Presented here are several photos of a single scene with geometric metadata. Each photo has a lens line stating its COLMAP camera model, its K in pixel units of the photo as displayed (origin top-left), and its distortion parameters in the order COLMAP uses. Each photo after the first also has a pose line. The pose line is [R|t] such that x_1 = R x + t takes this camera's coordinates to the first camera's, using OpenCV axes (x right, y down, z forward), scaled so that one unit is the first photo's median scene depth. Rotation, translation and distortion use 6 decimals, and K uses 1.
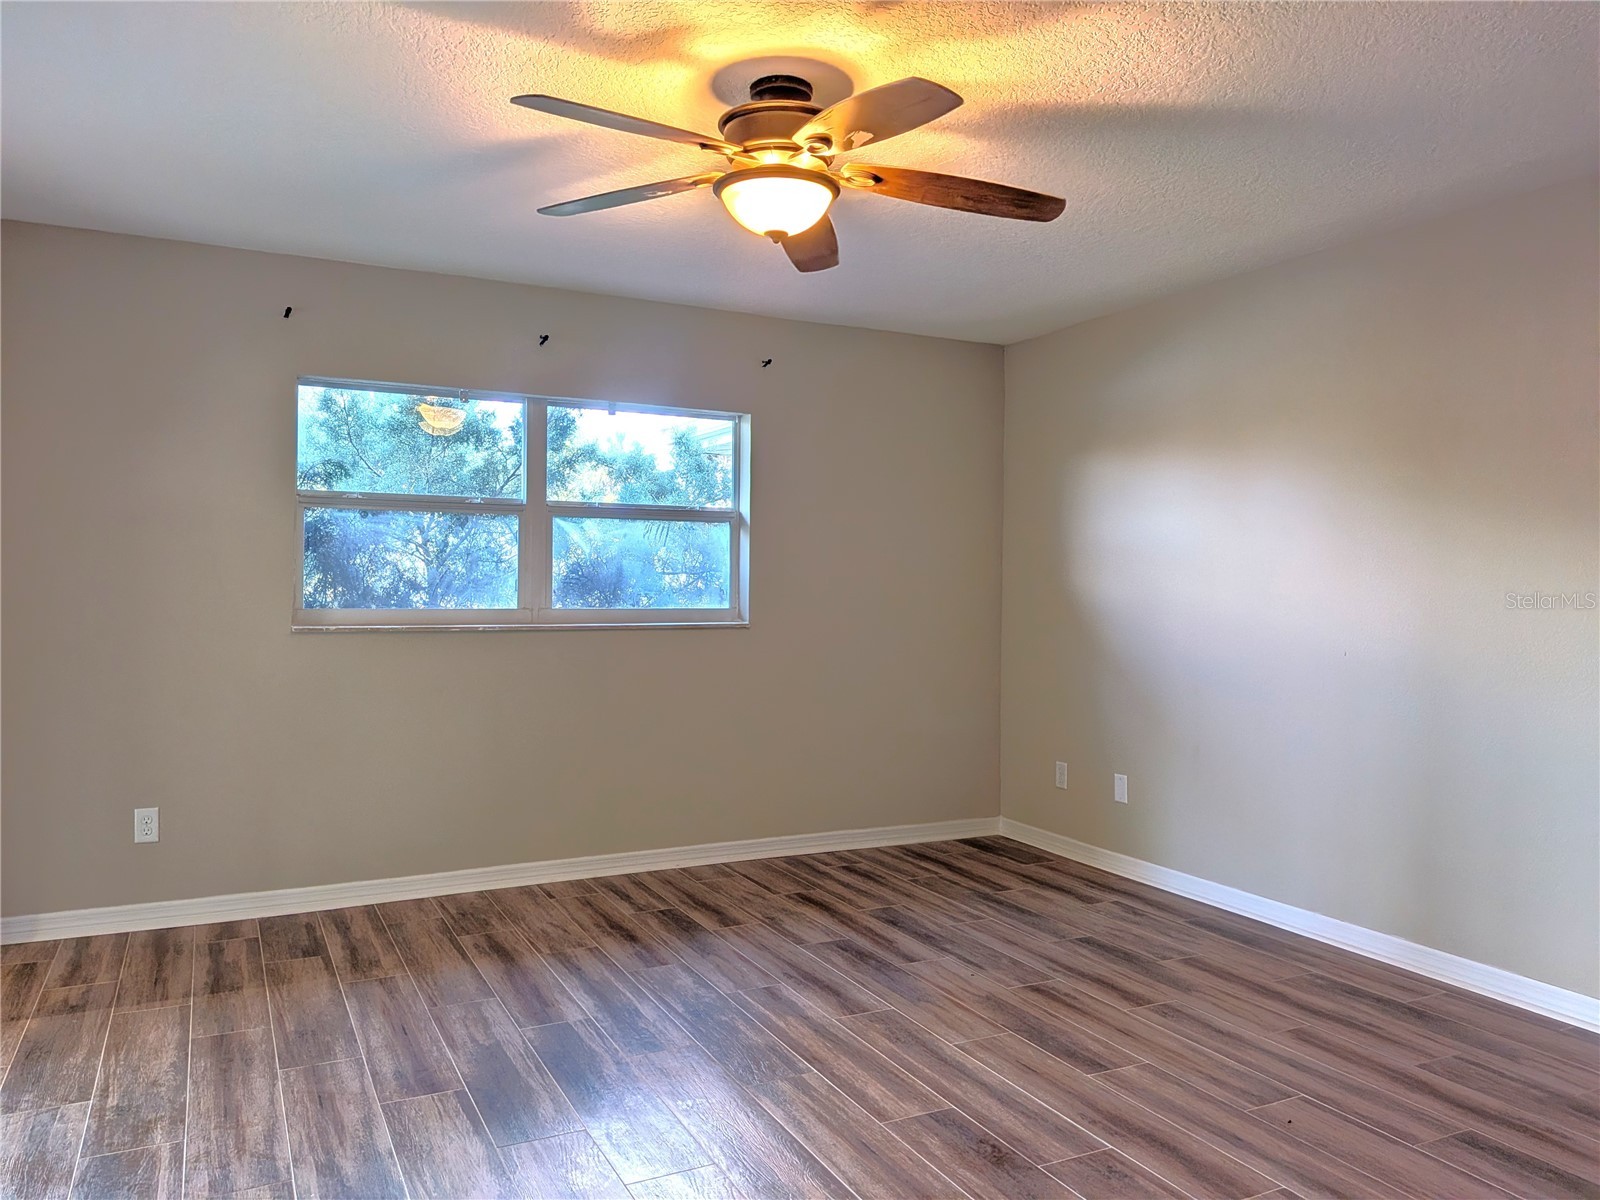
lens RADIAL K [[1161.1, 0, 800.0], [0, 1161.1, 600.0], [0, 0, 1]] dist [0.025157, -0.048965]
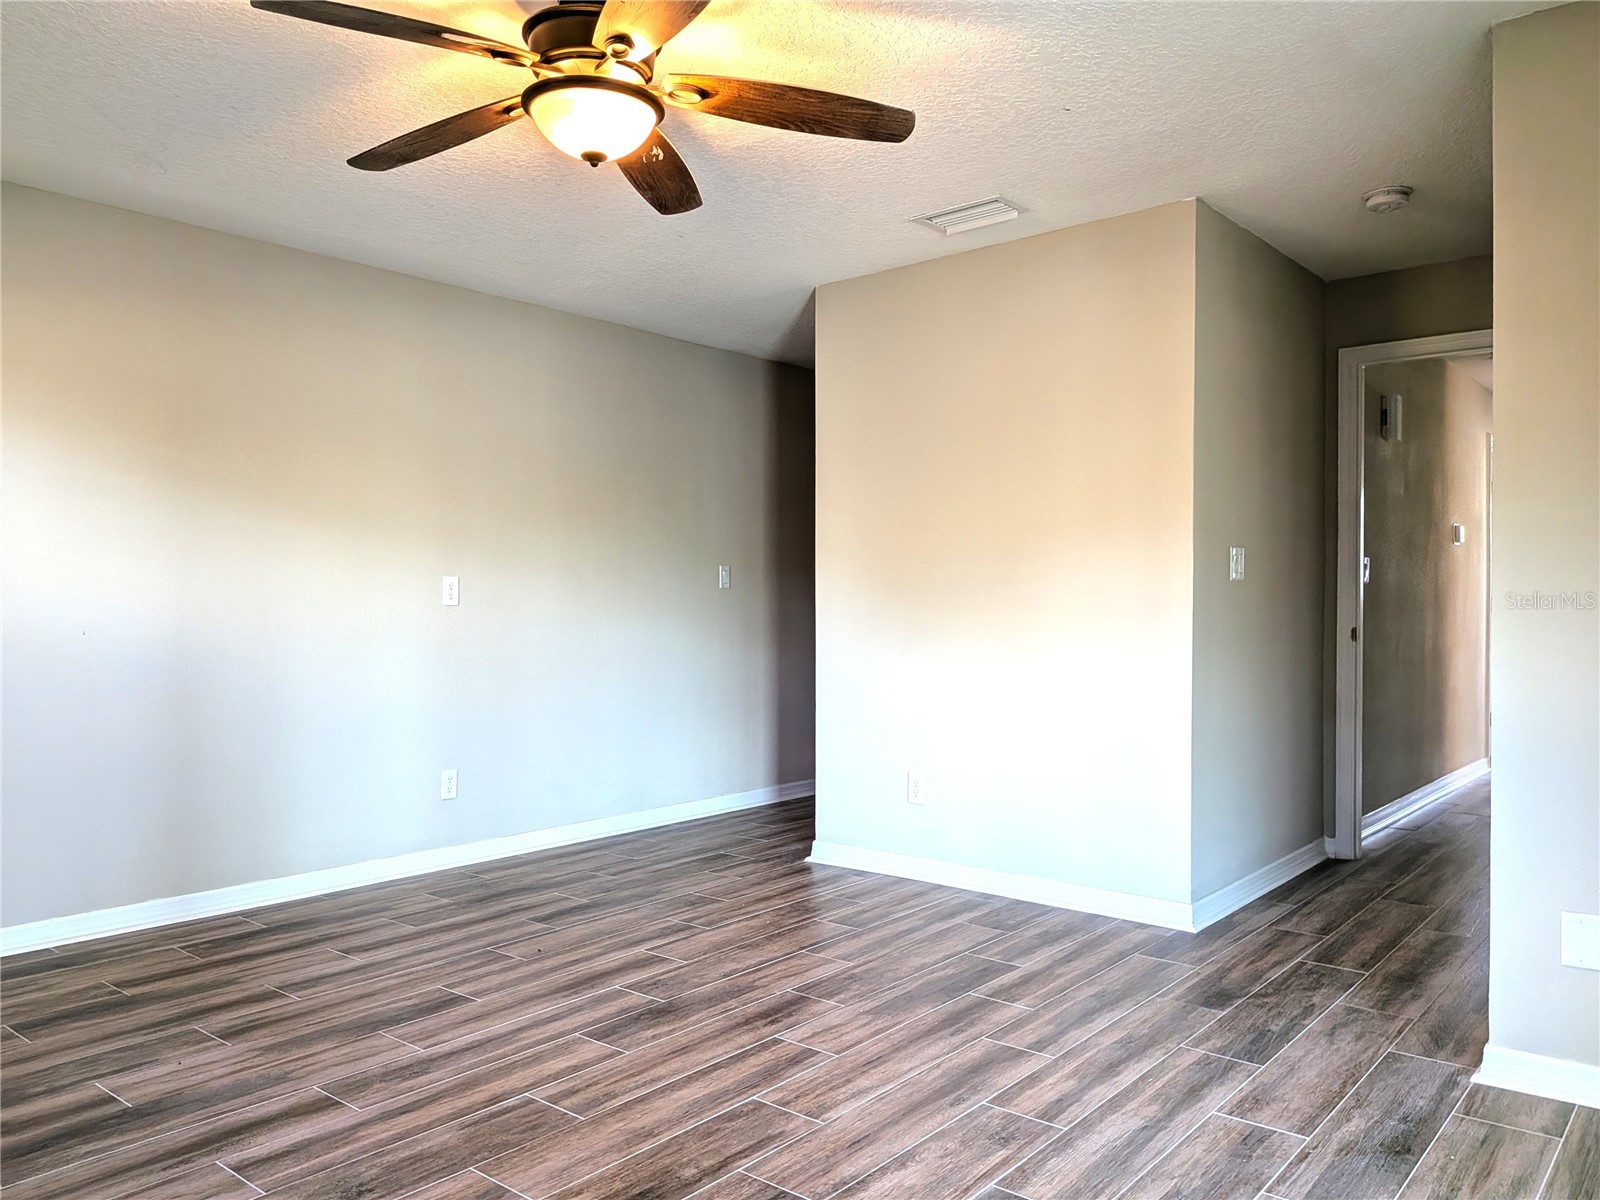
lens RADIAL K [[1161.1, 0, 800.0], [0, 1161.1, 600.0], [0, 0, 1]] dist [0.025157, -0.048965]
pose [[-0.395990, -0.010535, 0.918194, -0.781764], [0.010305, 0.999820, 0.015916, 0.011098], [-0.918197, 0.015764, -0.395811, 1.015737]]
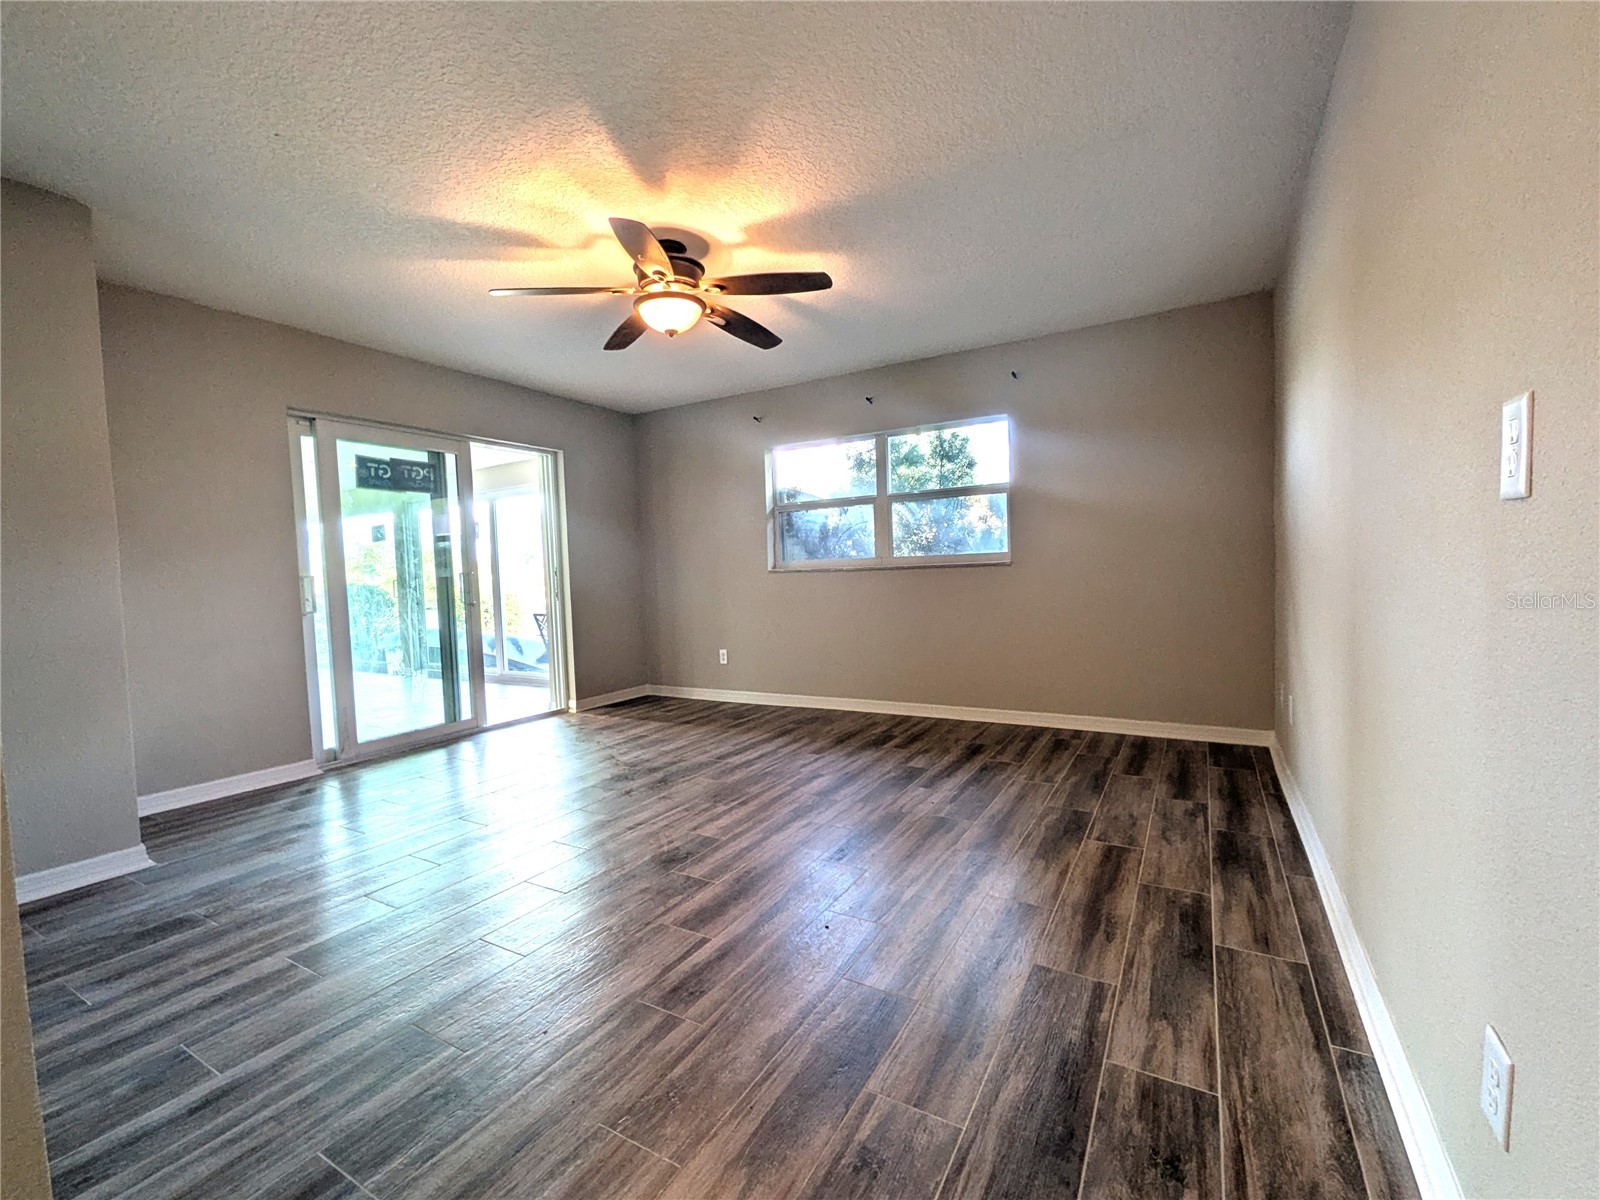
lens RADIAL K [[696.3, 0, 802.0], [0, 696.3, 623.2], [0, 0, 1]] dist [-0.001044, -0.000058]
pose [[0.539339, 0.035669, -0.841333, 0.832407], [0.024799, 0.997996, 0.058208, 0.061096], [0.841724, -0.052258, 0.537373, 0.475768]]
